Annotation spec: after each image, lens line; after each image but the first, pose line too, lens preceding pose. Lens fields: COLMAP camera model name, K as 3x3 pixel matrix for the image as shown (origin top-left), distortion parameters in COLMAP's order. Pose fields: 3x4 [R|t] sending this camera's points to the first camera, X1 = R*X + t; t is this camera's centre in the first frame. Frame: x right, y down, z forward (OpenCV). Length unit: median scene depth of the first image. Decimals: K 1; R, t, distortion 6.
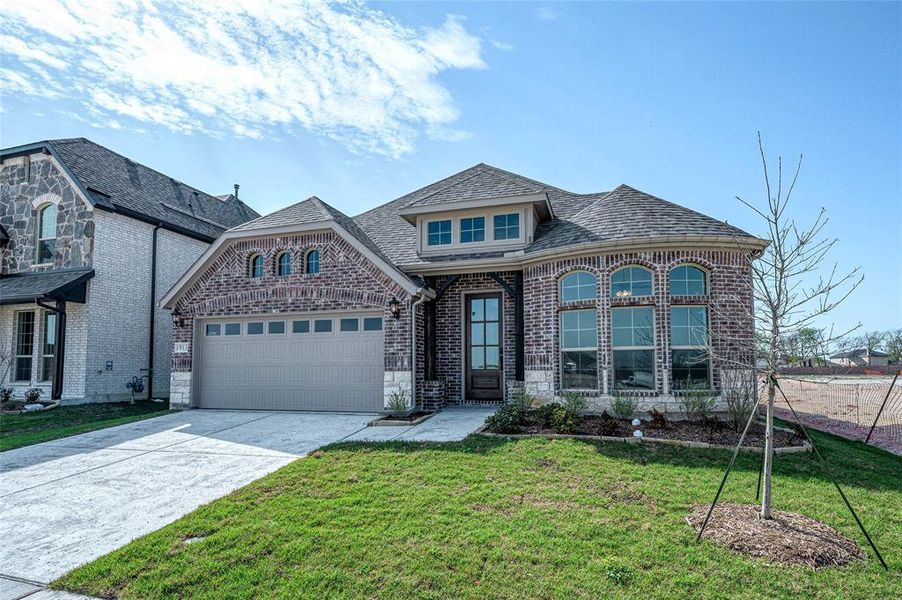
lens RADIAL K [[405.9, 0, 446.3], [0, 405.9, 346.7], [0, 0, 1]] dist [-0.000104, -0.000081]
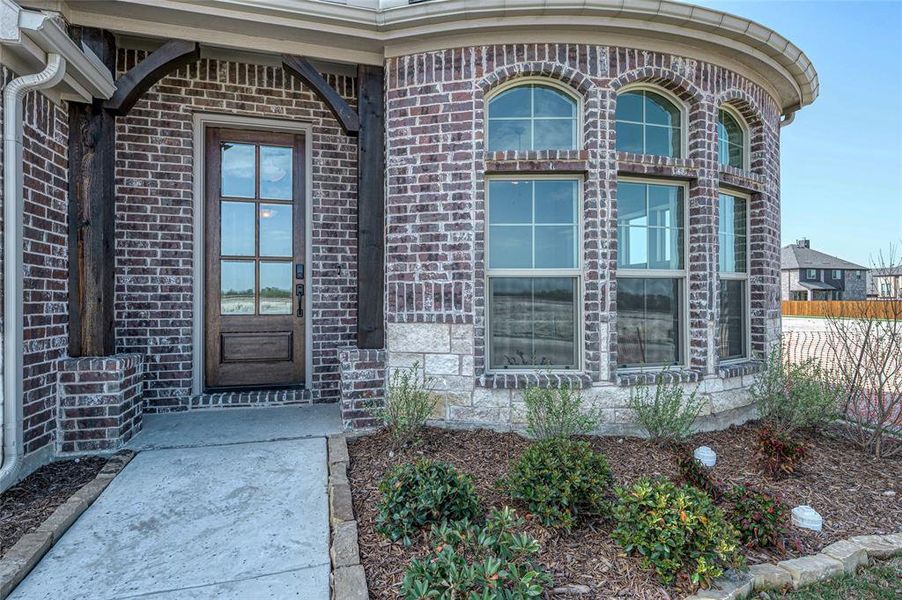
lens RADIAL K [[490.6, 0, 451.0], [0, 490.6, 300.0], [0, 0, 1]] dist [-0.003186, -0.000493]
pose [[0.842581, 0.003607, 0.538557, -0.009158], [-0.032513, 0.998494, 0.044180, 0.013679], [-0.537587, -0.054735, 0.841430, 0.567718]]
